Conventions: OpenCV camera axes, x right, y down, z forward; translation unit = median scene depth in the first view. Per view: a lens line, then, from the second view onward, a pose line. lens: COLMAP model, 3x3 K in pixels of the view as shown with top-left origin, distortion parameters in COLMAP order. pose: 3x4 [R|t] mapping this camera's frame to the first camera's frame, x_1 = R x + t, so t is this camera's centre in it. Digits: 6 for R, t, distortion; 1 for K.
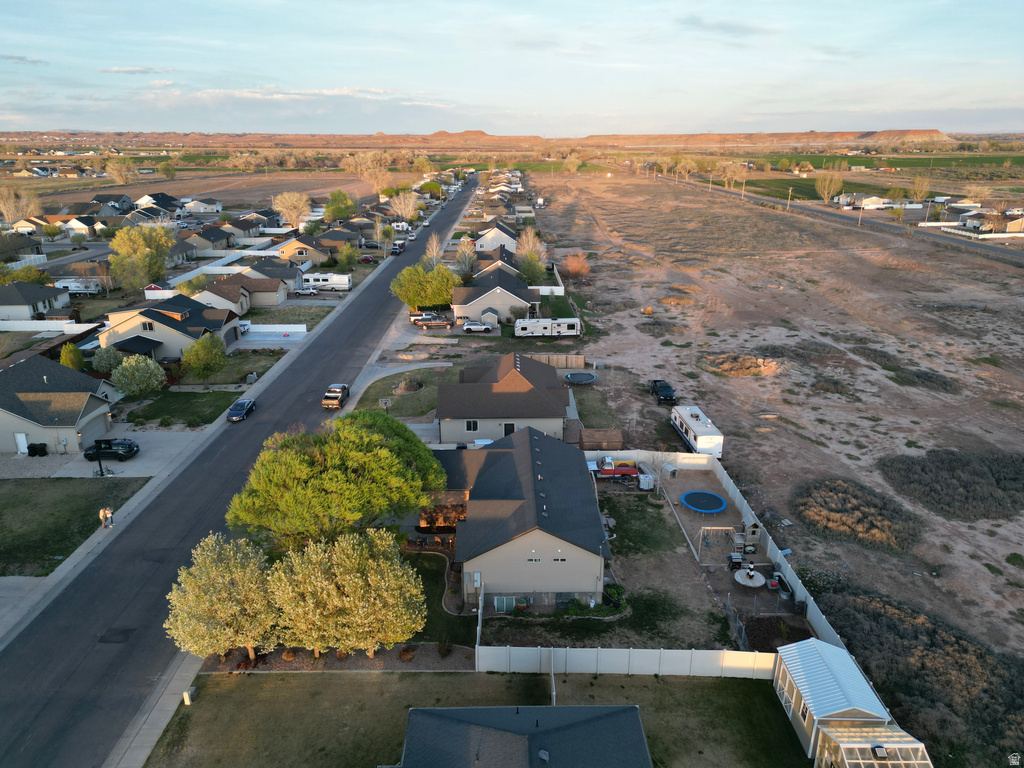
lens RADIAL K [[711.8, 0, 512.0], [0, 711.8, 384.0], [0, 0, 1]] dist [0.095478, -0.097309]
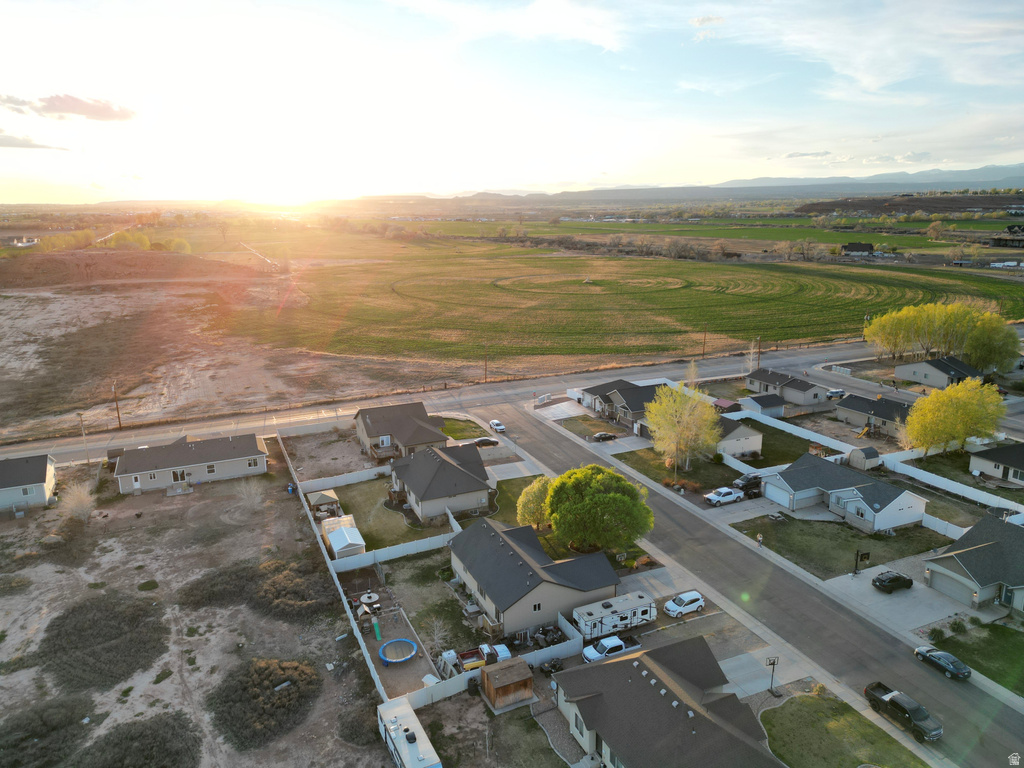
lens RADIAL K [[711.8, 0, 512.0], [0, 711.8, 384.0], [0, 0, 1]] dist [0.095478, -0.097309]
pose [[-0.916200, 0.113402, -0.384341, 0.399871], [-0.111141, 0.849582, 0.515614, -0.669202], [0.385001, 0.515122, -0.765783, 1.399798]]
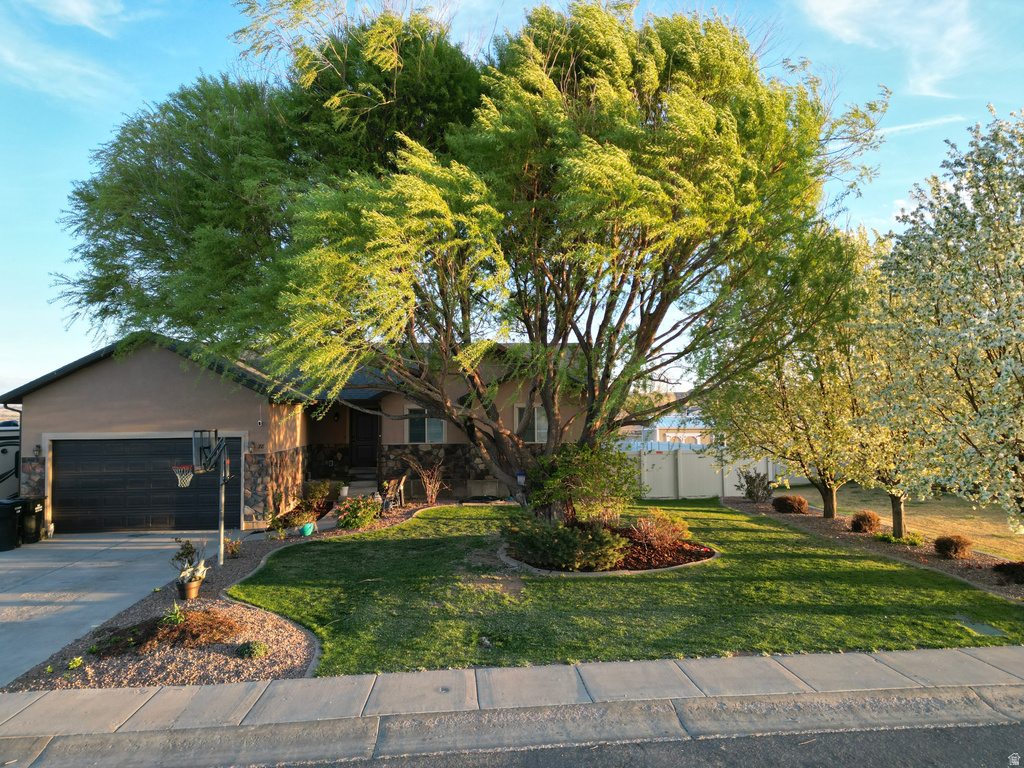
lens RADIAL K [[711.8, 0, 512.0], [0, 711.8, 384.0], [0, 0, 1]] dist [0.095478, -0.097309]
pose [[-0.071712, 0.048432, 0.996249, -0.361356], [0.326184, 0.945040, -0.022463, 0.136293], [-0.942582, 0.323349, -0.083568, 0.677245]]
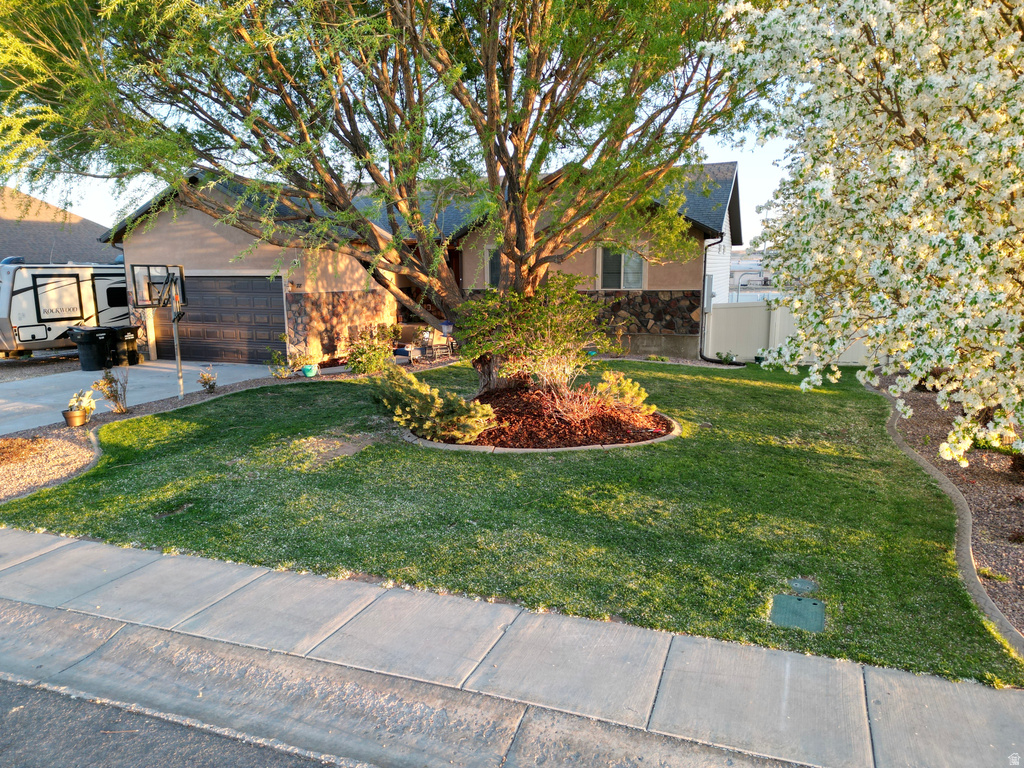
lens RADIAL K [[711.8, 0, 512.0], [0, 711.8, 384.0], [0, 0, 1]] dist [0.095478, -0.097309]
pose [[0.363675, -0.147176, 0.919826, -0.309513], [0.300926, 0.953058, 0.033515, 0.169675], [-0.881580, 0.264611, 0.390892, 0.590295]]
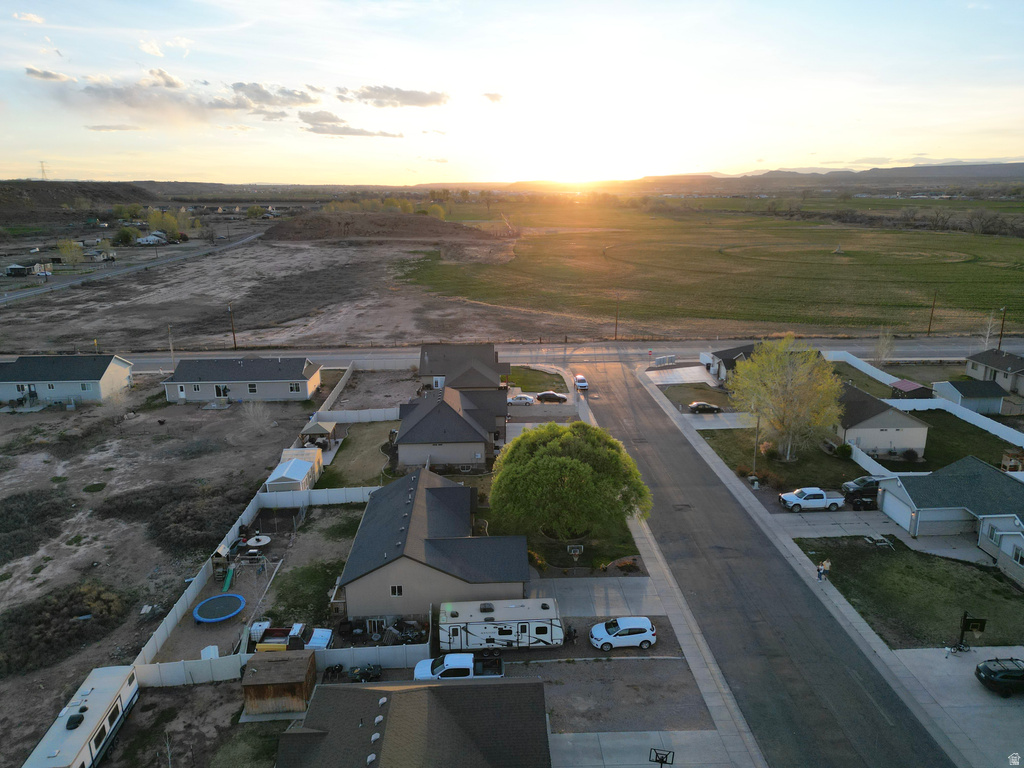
lens RADIAL K [[711.8, 0, 512.0], [0, 711.8, 384.0], [0, 0, 1]] dist [0.095478, -0.097309]
pose [[-0.999315, 0.021396, -0.030204, -0.068240], [0.000958, 0.830689, 0.556736, -0.471818], [0.037002, 0.556325, -0.830140, 1.297881]]
